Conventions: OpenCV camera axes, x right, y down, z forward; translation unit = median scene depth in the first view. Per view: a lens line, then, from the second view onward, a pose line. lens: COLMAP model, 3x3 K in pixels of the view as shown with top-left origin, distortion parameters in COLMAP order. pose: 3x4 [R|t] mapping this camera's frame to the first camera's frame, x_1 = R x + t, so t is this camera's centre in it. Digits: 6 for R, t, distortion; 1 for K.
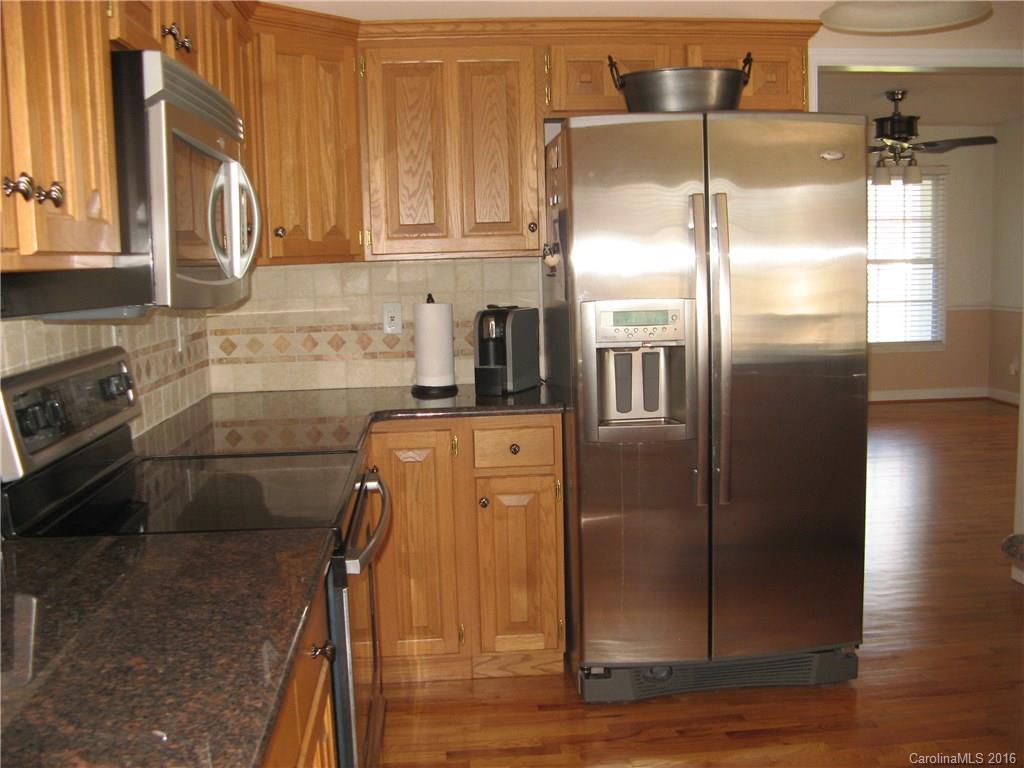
lens RADIAL K [[1046.6, 0, 512.1], [0, 1046.6, 377.5], [0, 0, 1]] dist [-0.096235, 0.000000]
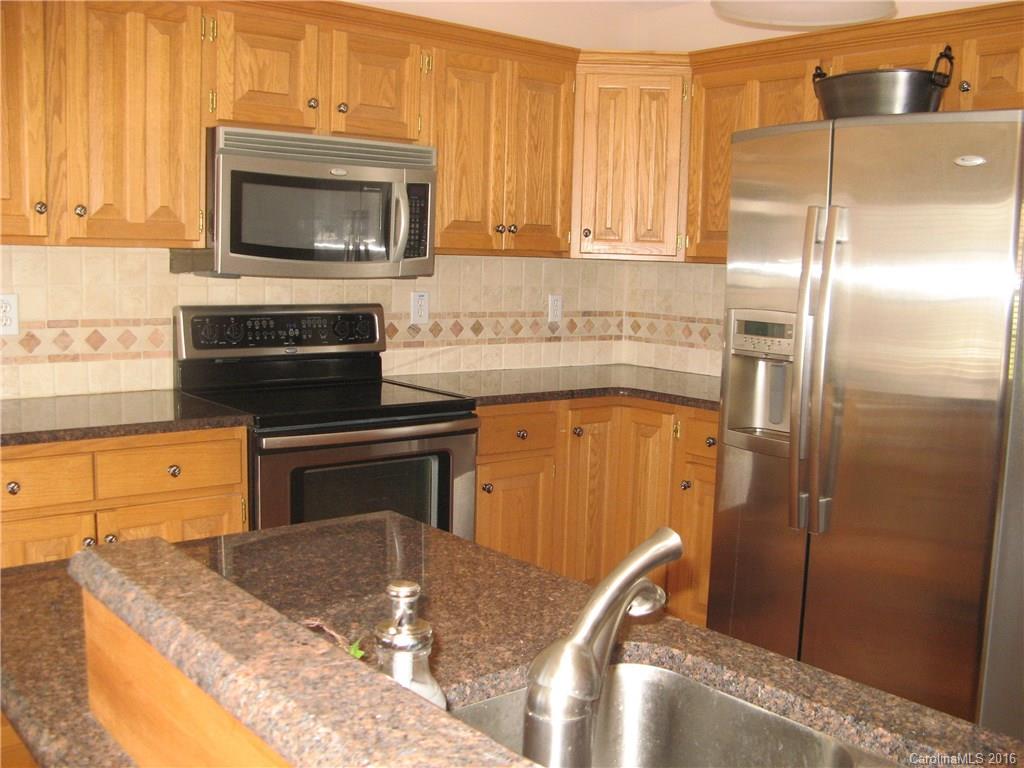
lens RADIAL K [[1046.6, 0, 511.8], [0, 1046.6, 388.6], [0, 0, 1]] dist [-0.096235, 0.000000]
pose [[0.566987, 0.147777, -0.810362, 0.704631], [-0.142708, 0.986522, 0.080052, -0.038742], [0.811270, 0.070257, 0.580435, 0.192836]]
